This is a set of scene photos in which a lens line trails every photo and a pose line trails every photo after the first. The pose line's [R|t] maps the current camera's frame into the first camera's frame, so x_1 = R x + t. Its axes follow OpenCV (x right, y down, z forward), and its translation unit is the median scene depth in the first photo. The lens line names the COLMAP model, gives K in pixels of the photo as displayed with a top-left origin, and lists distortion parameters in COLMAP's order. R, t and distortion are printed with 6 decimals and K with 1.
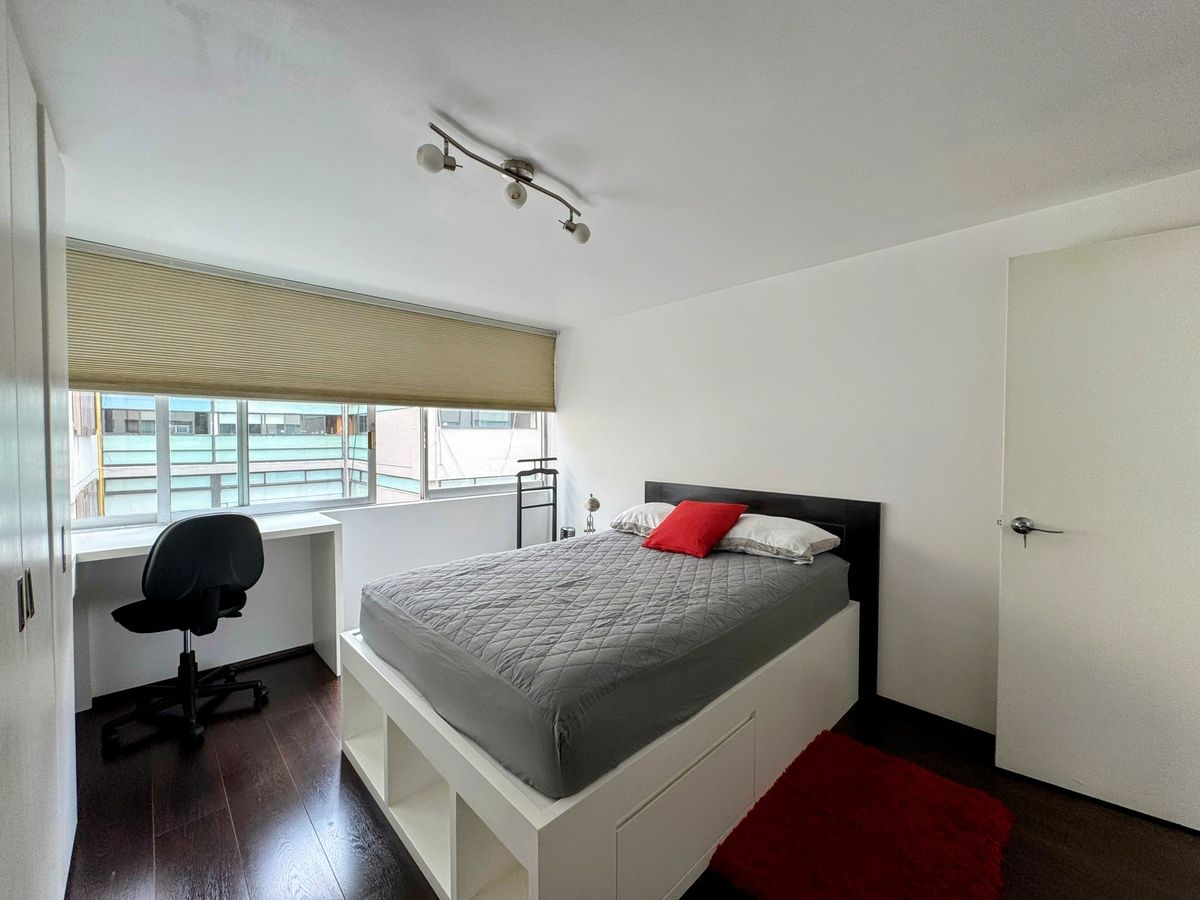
lens RADIAL K [[476.9, 0, 600.0], [0, 476.9, 450.0], [0, 0, 1]] dist [-0.001686, -0.000001]
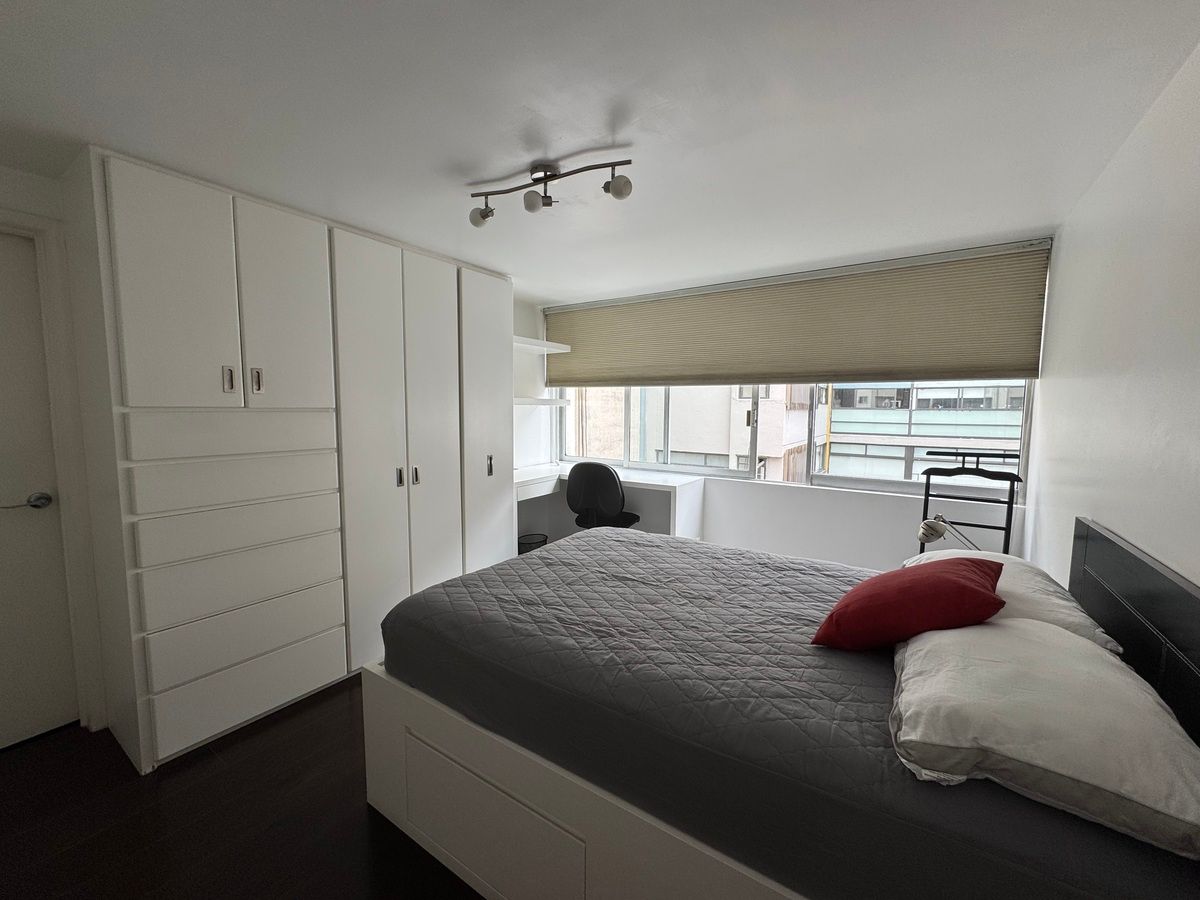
lens RADIAL K [[476.9, 0, 600.0], [0, 476.9, 450.0], [0, 0, 1]] dist [-0.001686, -0.000001]
pose [[0.213035, 0.088409, -0.973037, 0.406214], [-0.034759, 0.995953, 0.082882, -0.022235], [0.976426, 0.016165, 0.215245, 0.377310]]
